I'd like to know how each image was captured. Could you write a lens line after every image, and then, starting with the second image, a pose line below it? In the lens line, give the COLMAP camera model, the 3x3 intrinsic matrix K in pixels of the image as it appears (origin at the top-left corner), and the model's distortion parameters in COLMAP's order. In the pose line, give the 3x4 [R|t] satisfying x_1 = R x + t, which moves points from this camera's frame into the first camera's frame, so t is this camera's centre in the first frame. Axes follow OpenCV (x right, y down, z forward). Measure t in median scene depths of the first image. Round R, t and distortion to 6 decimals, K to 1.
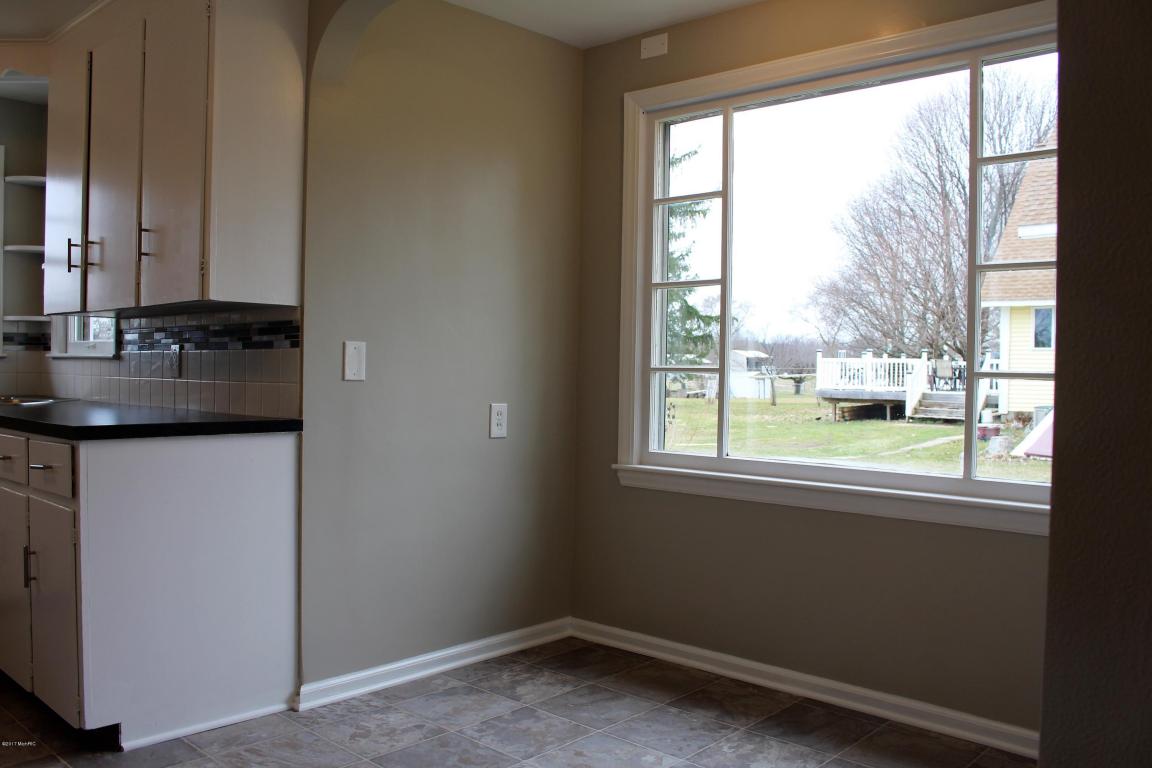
lens RADIAL K [[961.0, 0, 578.9], [0, 961.0, 390.1], [0, 0, 1]] dist [-0.131399, 0.072895]
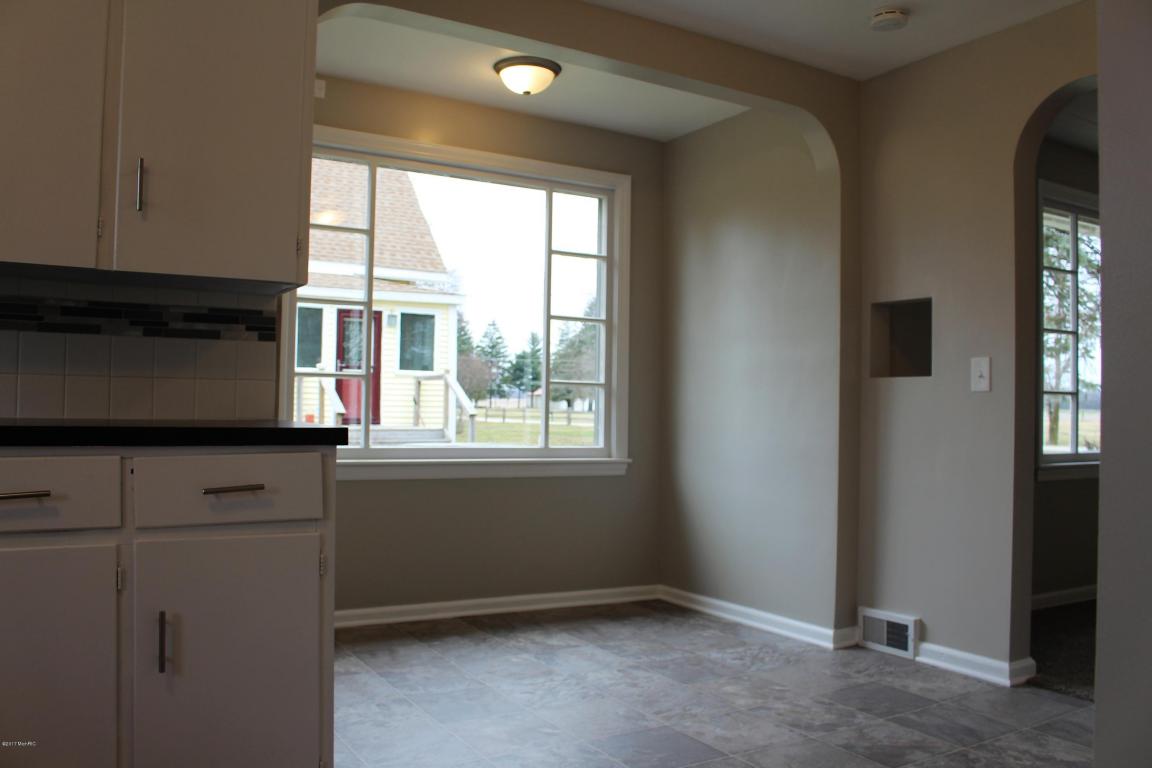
lens RADIAL K [[961.0, 0, 572.9], [0, 961.0, 385.0], [0, 0, 1]] dist [-0.131399, 0.072895]
pose [[0.291888, 0.012828, 0.956366, -1.050134], [0.007612, 0.999847, -0.015735, 0.013502], [-0.956422, 0.011873, 0.291746, 0.443121]]
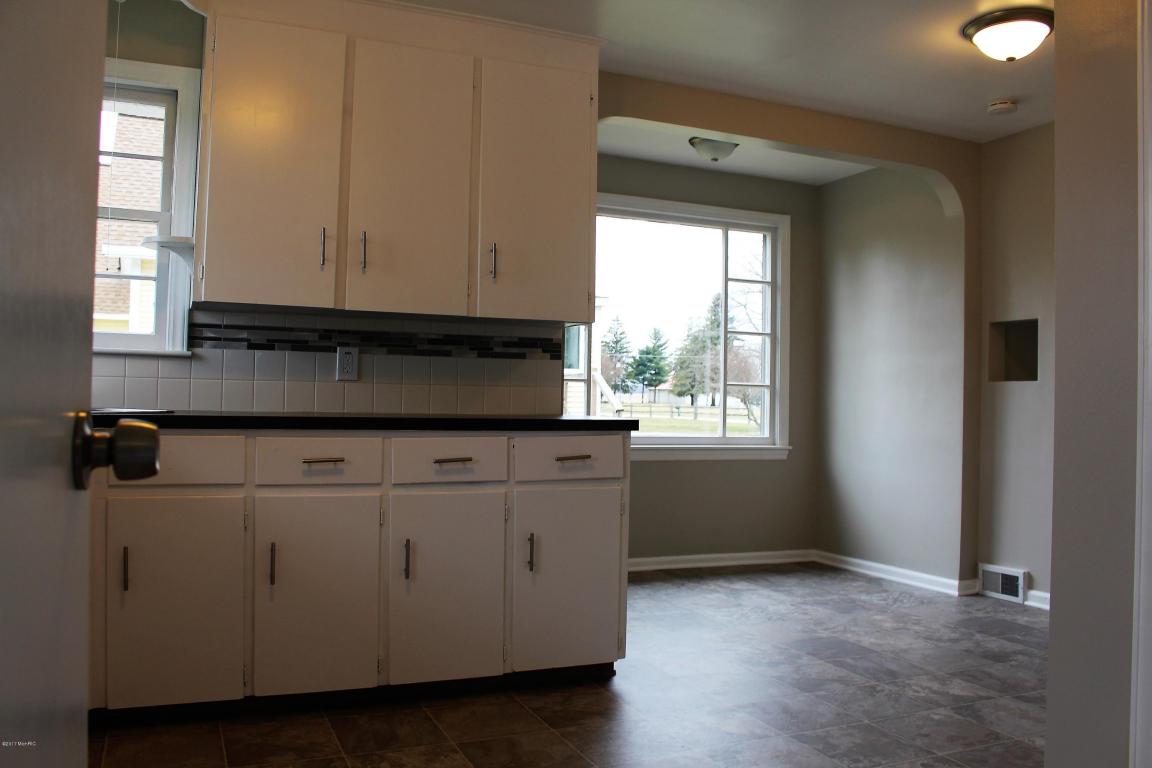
lens RADIAL K [[961.0, 0, 575.2], [0, 961.0, 388.7], [0, 0, 1]] dist [-0.131399, 0.072895]
pose [[0.408430, 0.003724, 0.912782, -1.453615], [0.007631, 0.999943, -0.007495, 0.005254], [-0.912758, 0.010027, 0.408378, 0.423094]]
